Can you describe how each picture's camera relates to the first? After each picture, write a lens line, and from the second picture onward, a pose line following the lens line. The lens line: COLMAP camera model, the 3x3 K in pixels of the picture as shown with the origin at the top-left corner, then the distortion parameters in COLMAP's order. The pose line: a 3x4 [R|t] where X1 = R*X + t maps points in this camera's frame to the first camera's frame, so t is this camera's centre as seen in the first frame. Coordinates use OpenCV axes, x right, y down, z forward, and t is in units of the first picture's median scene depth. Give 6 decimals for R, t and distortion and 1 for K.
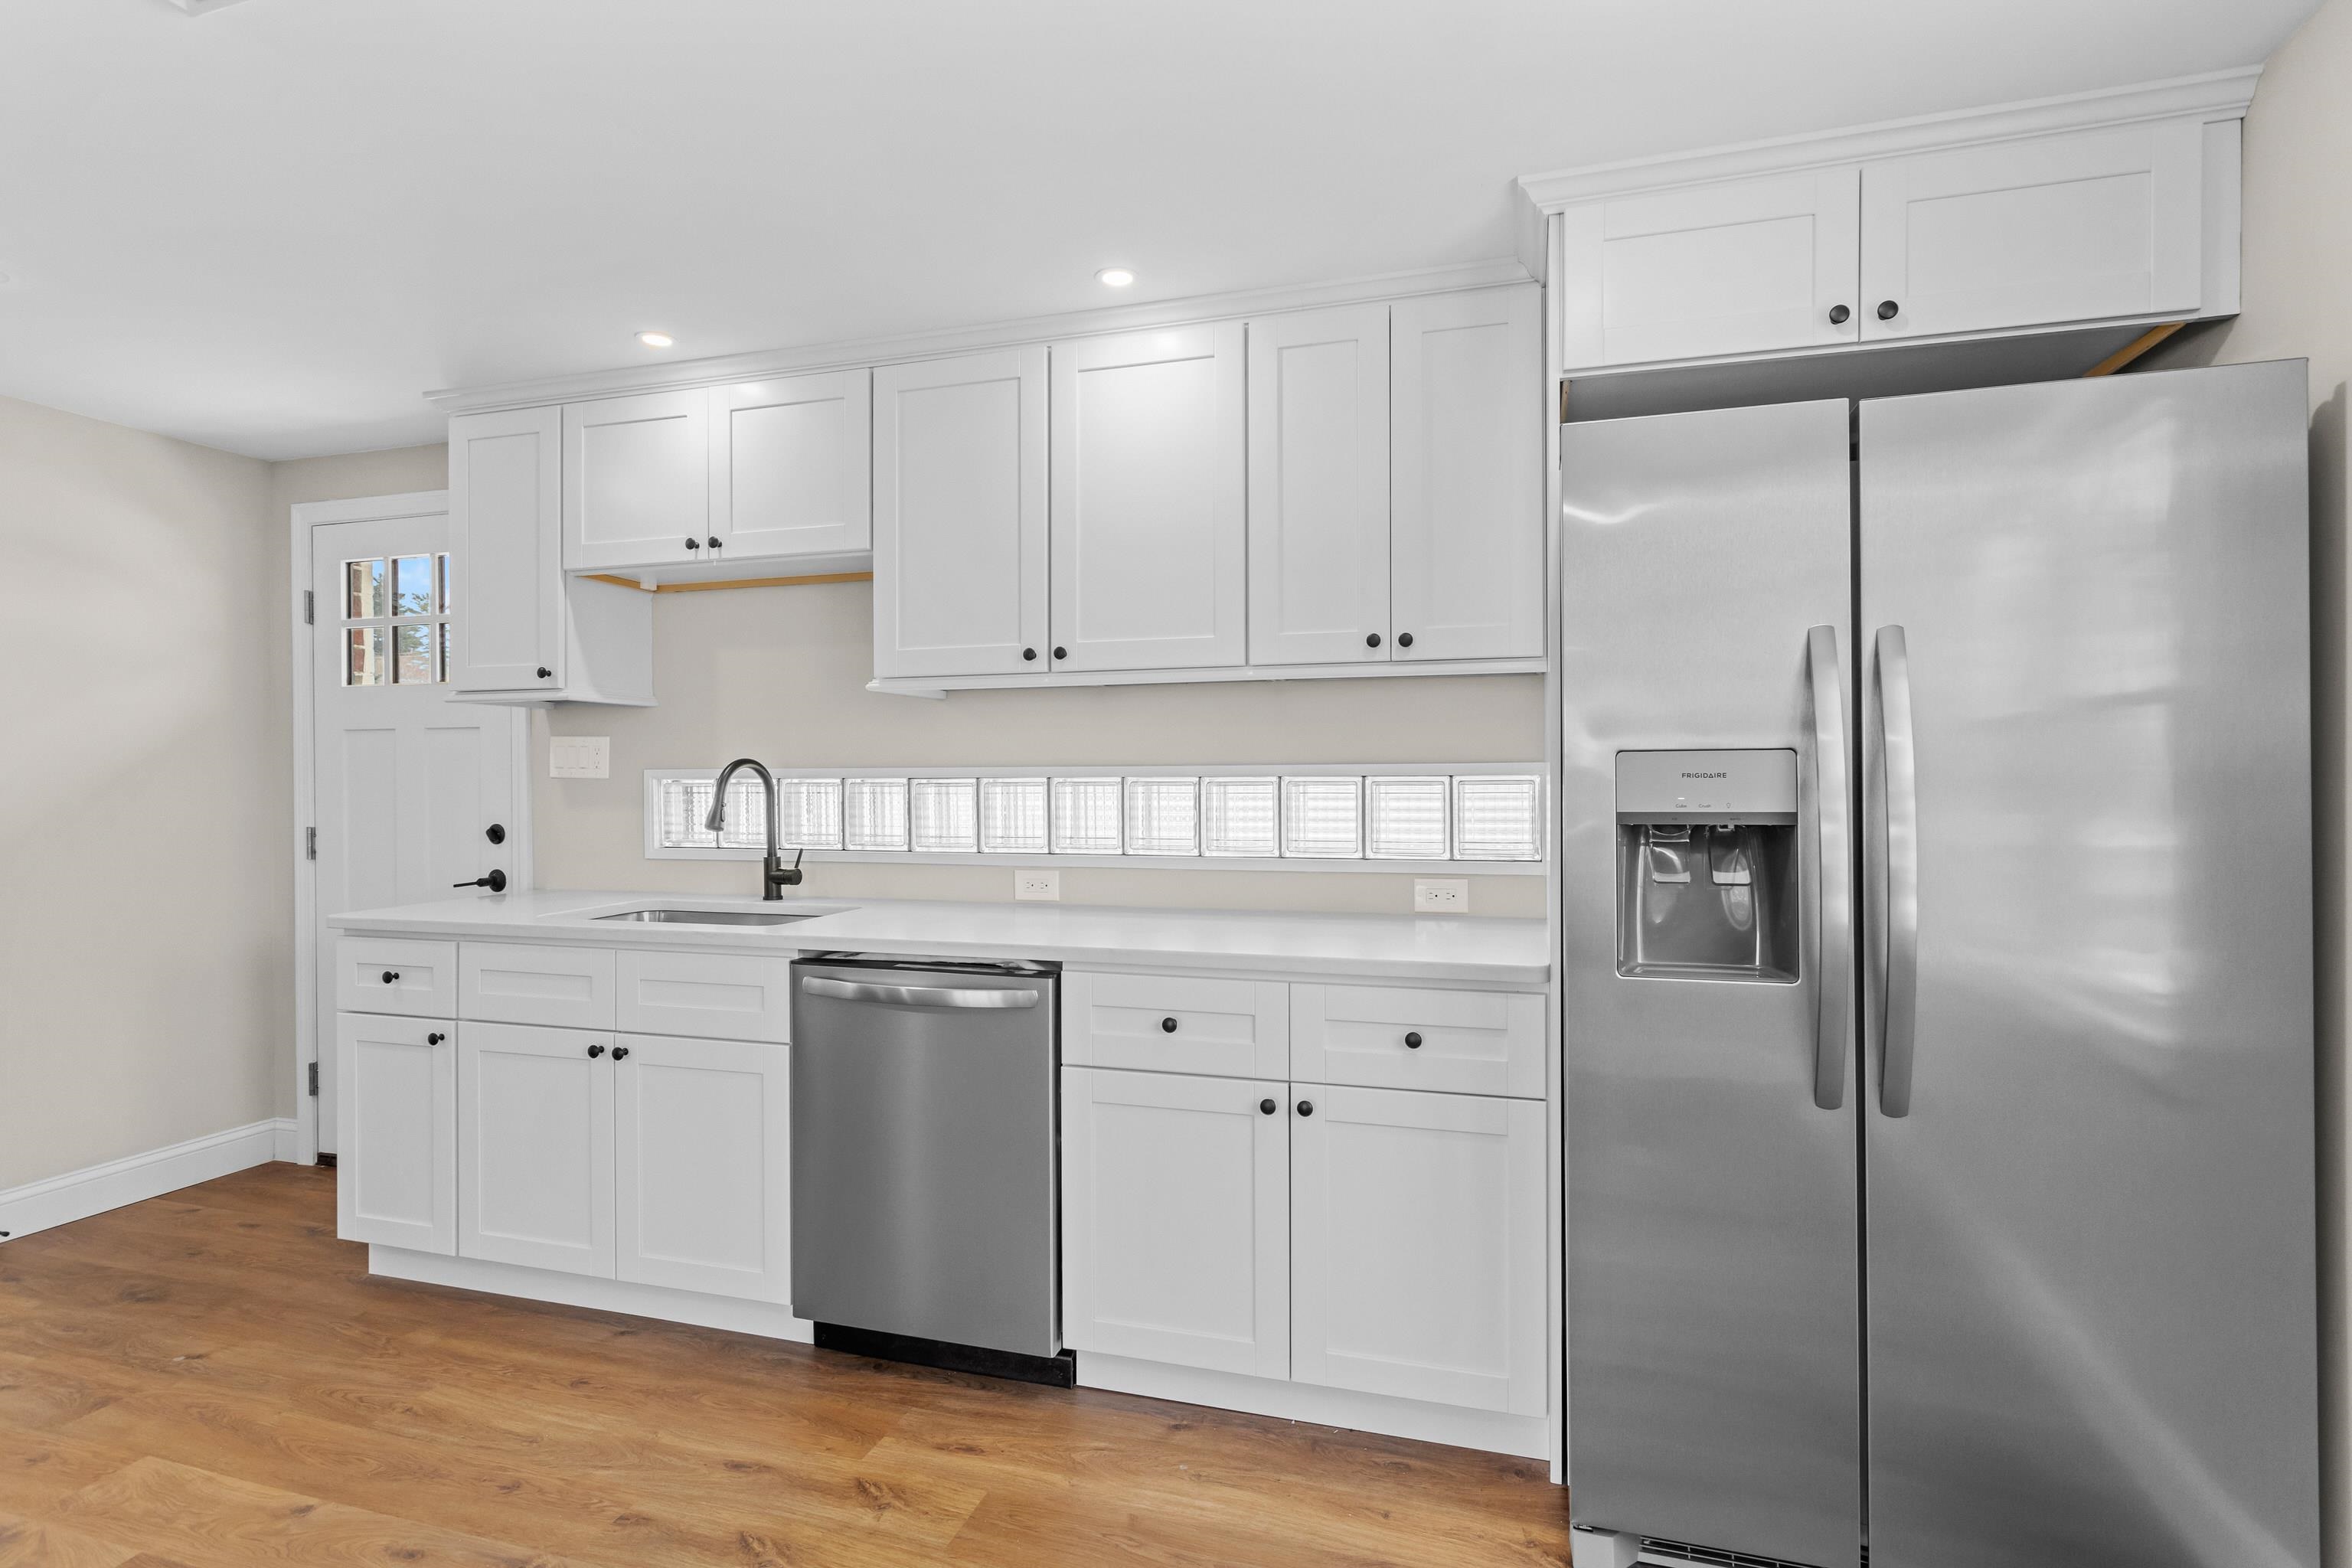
lens RADIAL K [[1112.1, 0, 1186.7], [0, 1112.1, 779.1], [0, 0, 1]] dist [-0.002749, 0.000200]
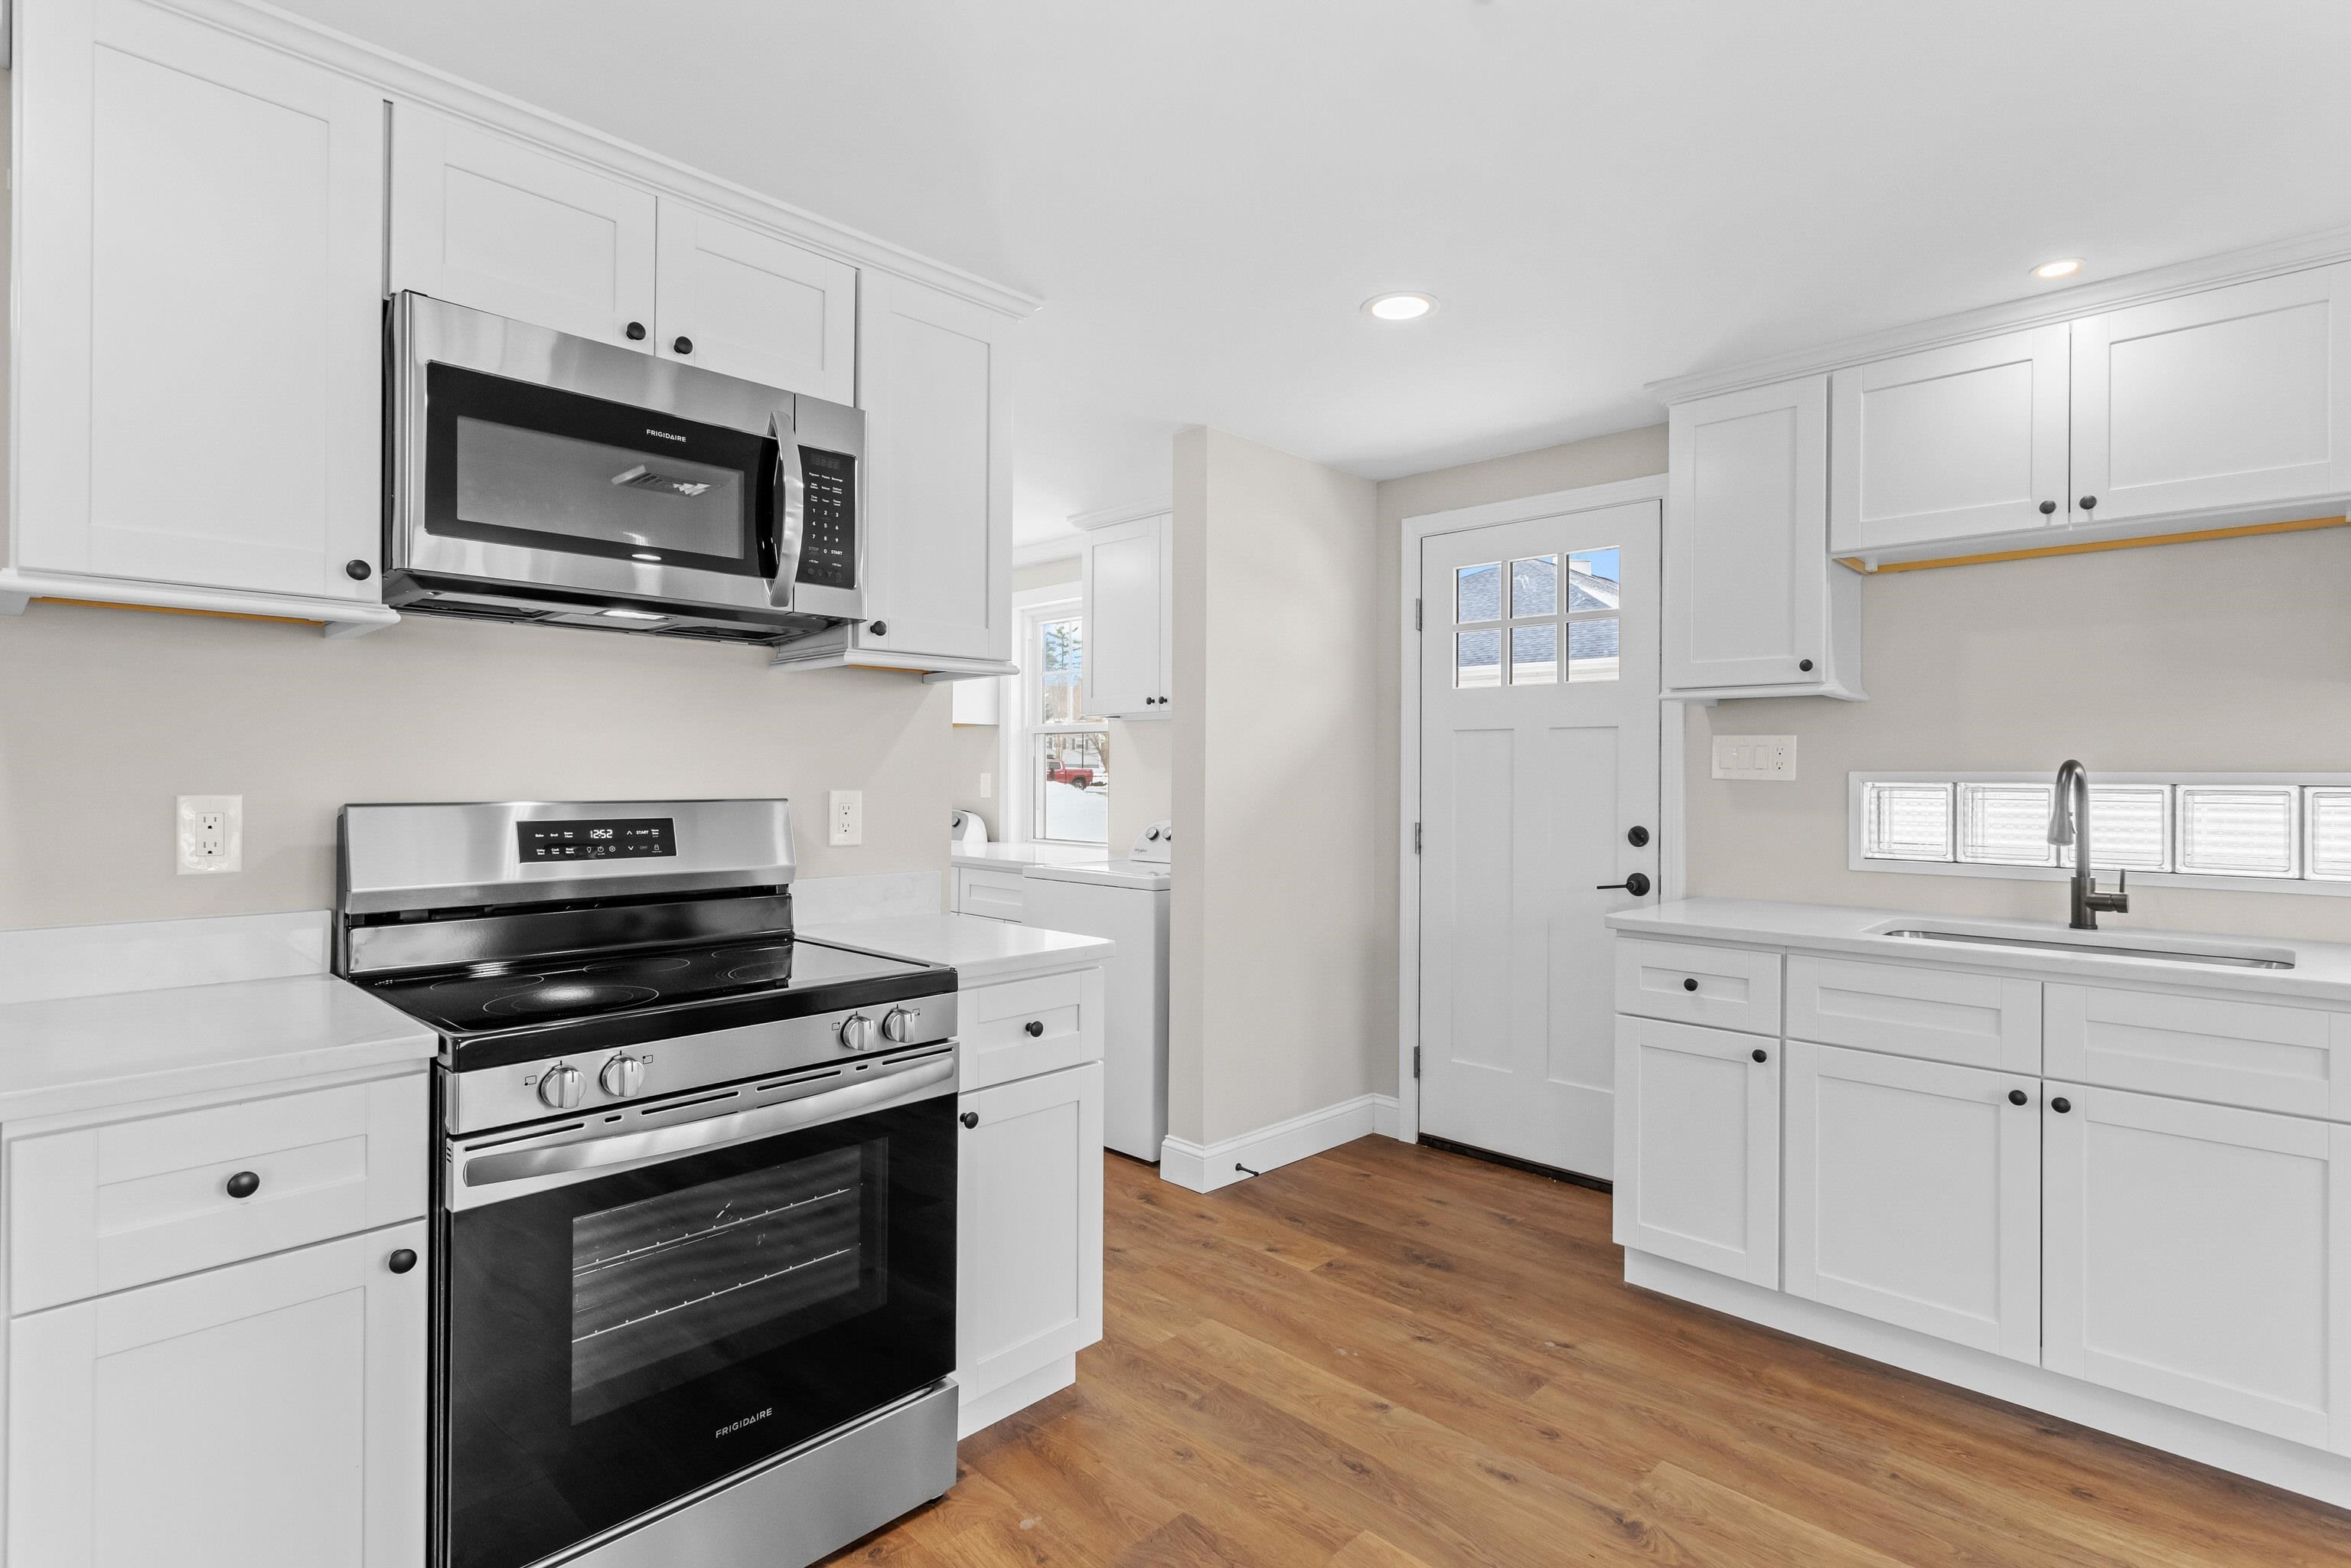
lens RADIAL K [[1111.6, 0, 1186.2], [0, 1111.6, 779.1], [0, 0, 1]] dist [-0.002749, 0.000200]
pose [[0.884573, 0.008940, -0.466315, -0.630025], [-0.009930, 0.999951, 0.000336, 0.002570], [0.466295, 0.004334, 0.884619, -0.059378]]
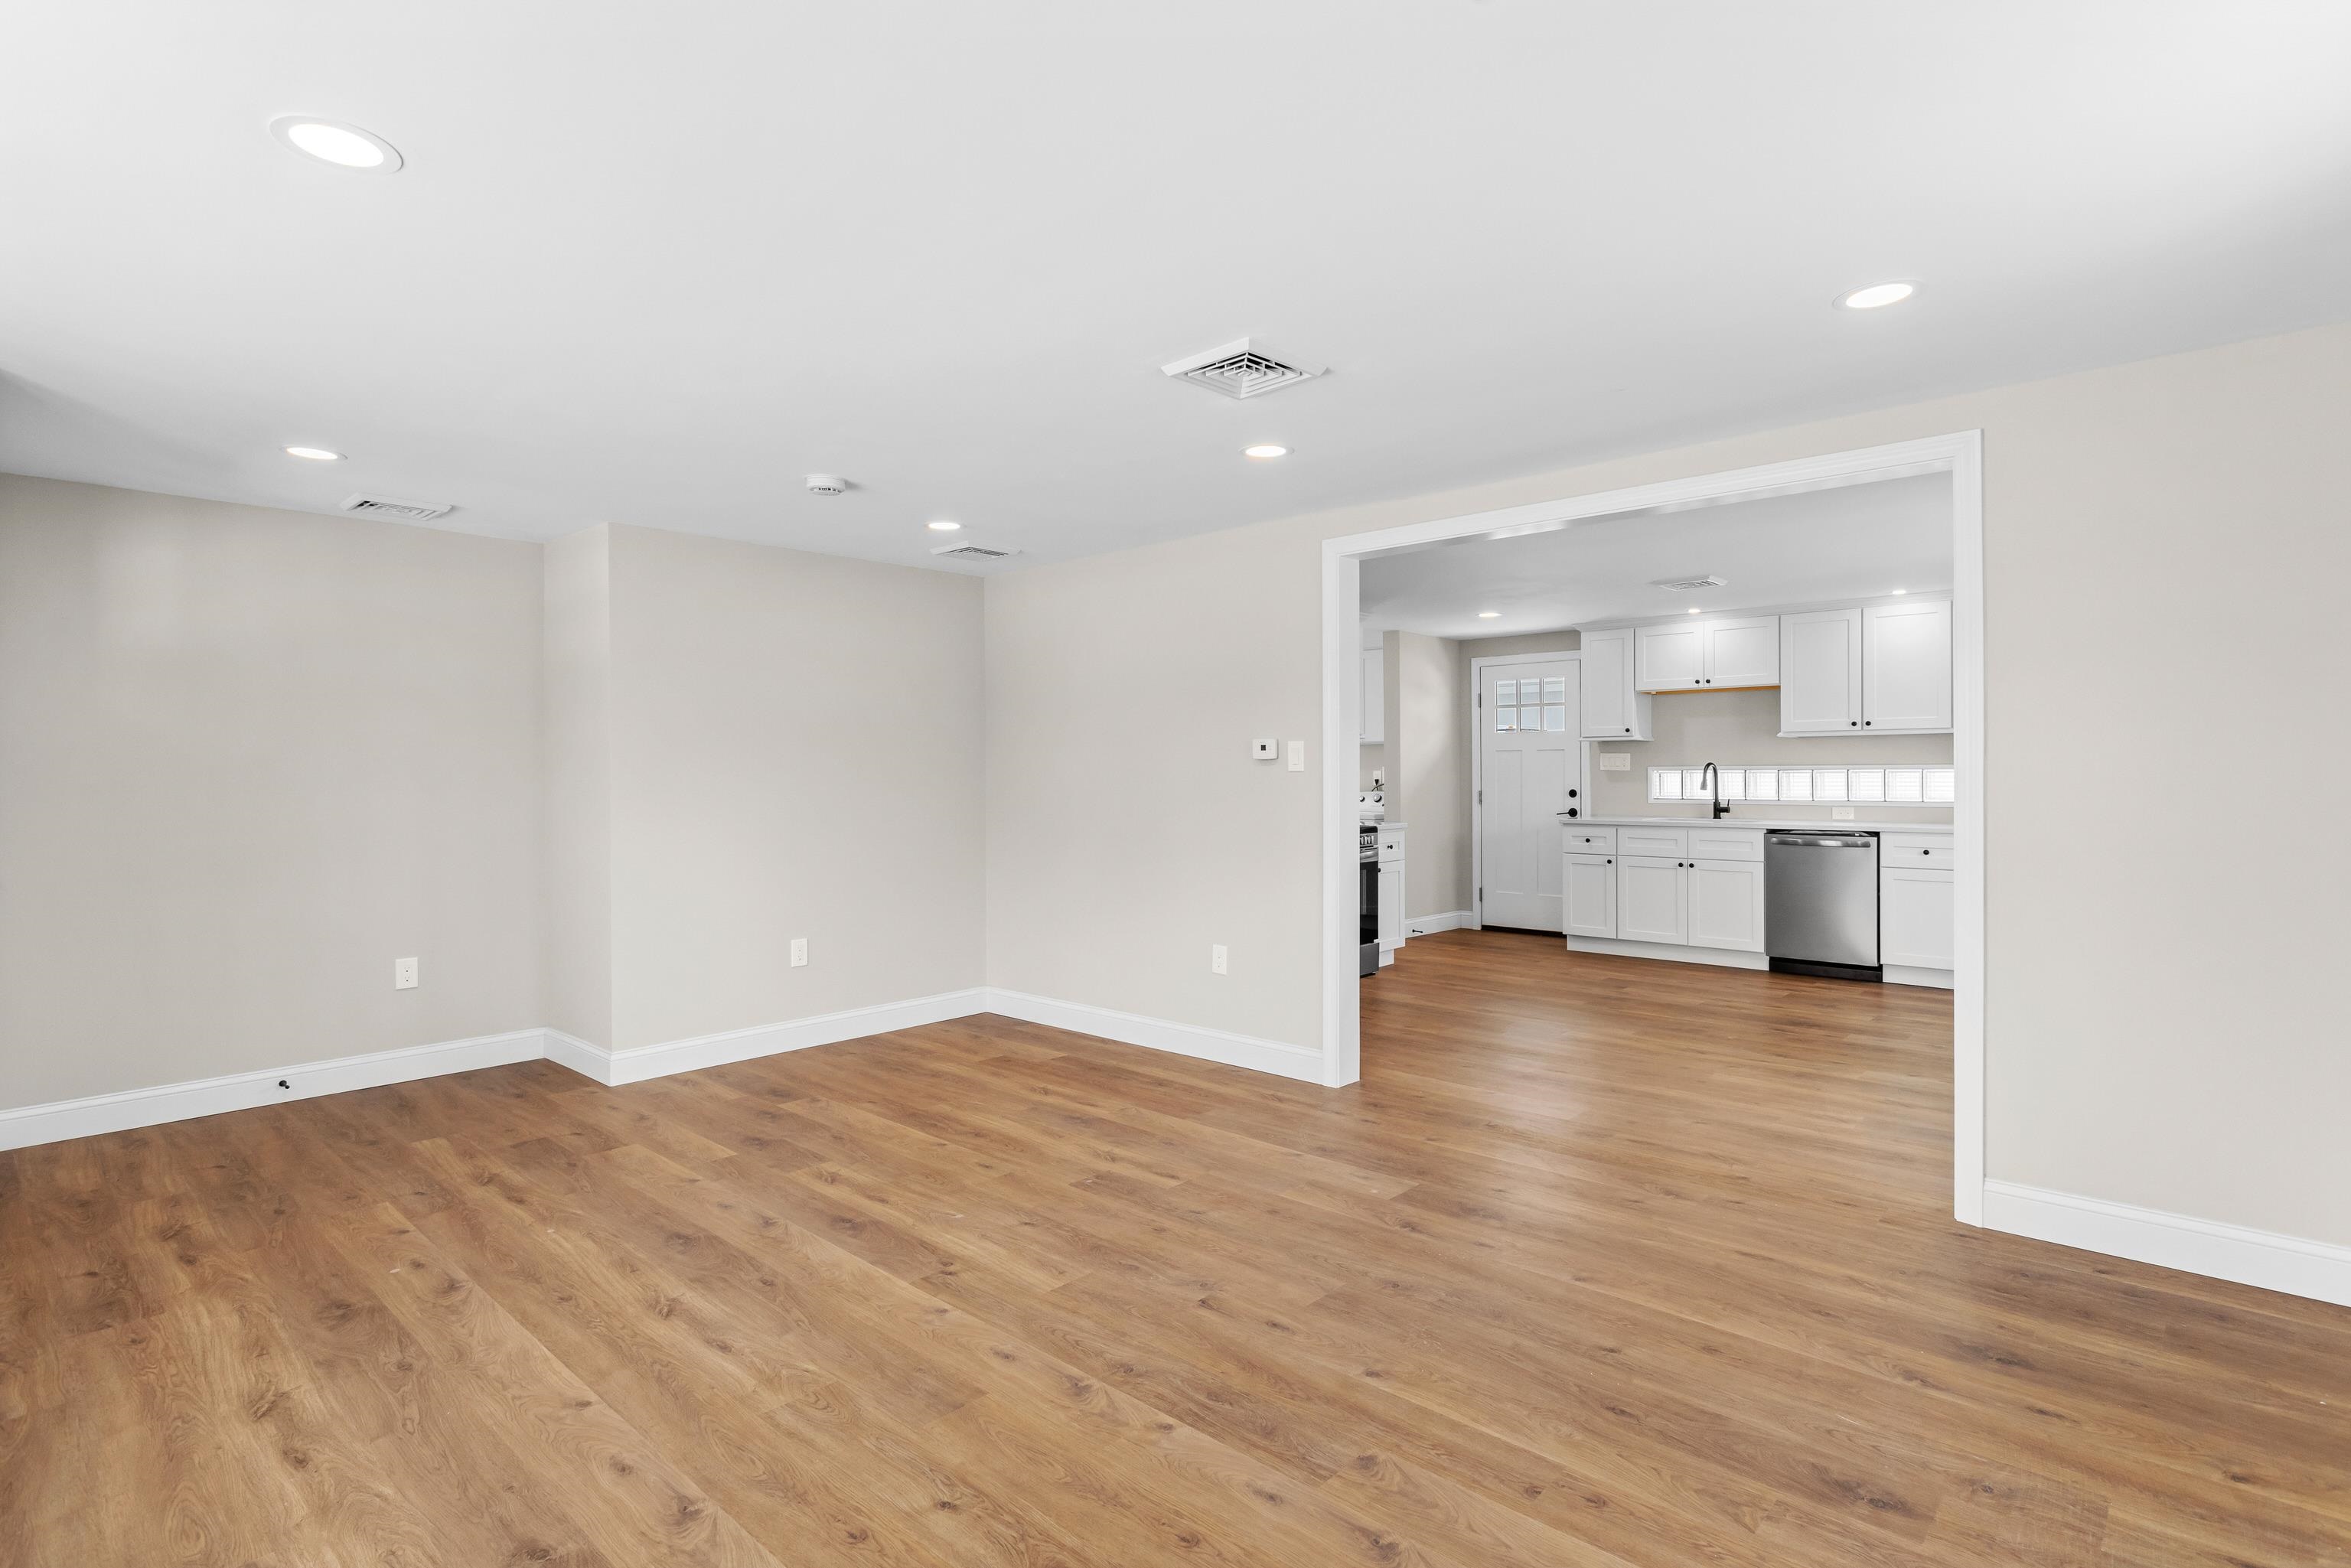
lens RADIAL K [[1111.6, 0, 1186.2], [0, 1111.6, 779.1], [0, 0, 1]] dist [-0.002749, 0.000200]
pose [[0.897481, 0.000427, -0.441053, -0.370040], [0.001196, 0.999993, 0.003403, 0.009611], [0.441052, -0.003582, 0.897475, -1.930490]]
